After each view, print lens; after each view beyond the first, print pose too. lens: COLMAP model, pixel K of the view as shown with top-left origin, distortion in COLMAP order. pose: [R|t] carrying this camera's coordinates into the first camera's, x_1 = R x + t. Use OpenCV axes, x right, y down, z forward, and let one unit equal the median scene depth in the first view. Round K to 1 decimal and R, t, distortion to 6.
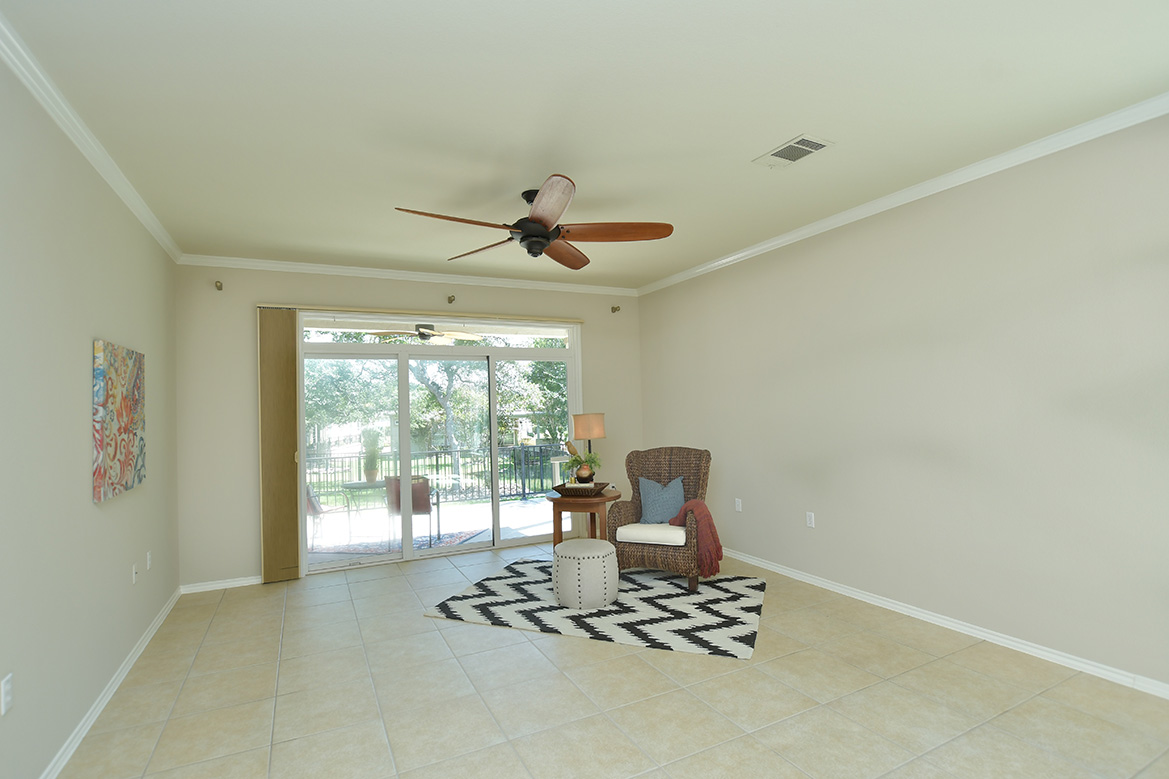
lens RADIAL K [[580.9, 0, 581.4], [0, 580.9, 396.2], [0, 0, 1]] dist [-0.004200, -0.000269]
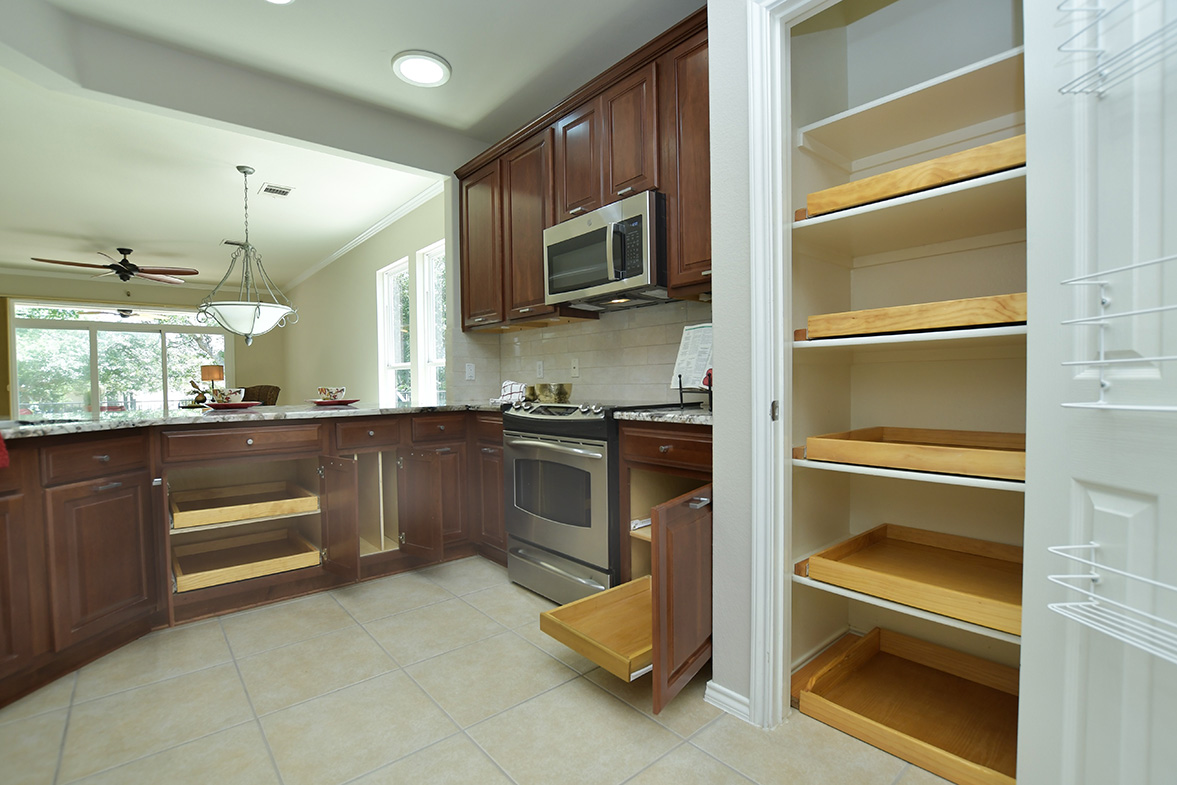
lens RADIAL K [[528.9, 0, 589.4], [0, 528.9, 393.1], [0, 0, 1]] dist [-0.025954, -0.000953]
pose [[0.961644, 0.003698, 0.274276, 0.653064], [-0.014471, 0.999201, 0.037265, 0.038334], [-0.273919, -0.039805, 0.960929, -0.792702]]
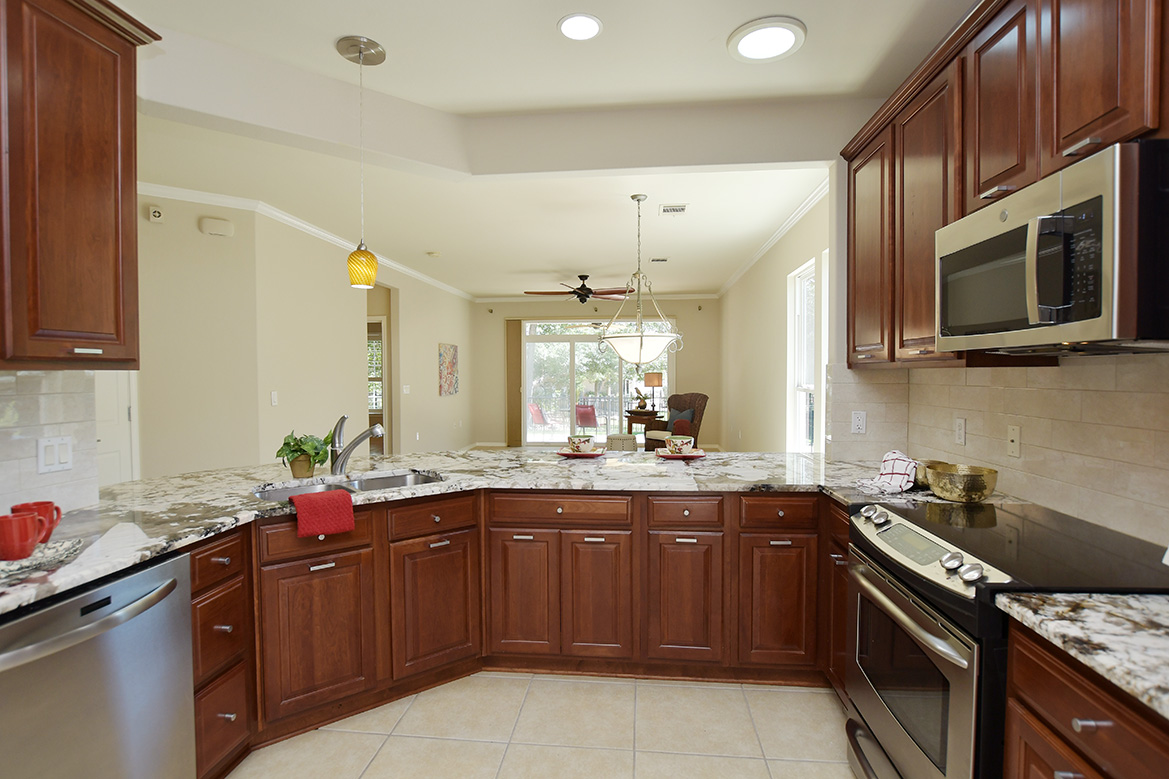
lens RADIAL K [[587.4, 0, 582.8], [0, 587.4, 389.9], [0, 0, 1]] dist [-0.023530, 0.000309]
pose [[0.859851, 0.039410, -0.509023, 0.751834], [-0.010161, 0.998140, 0.060114, -0.025008], [0.510445, -0.046517, 0.858651, -0.693054]]
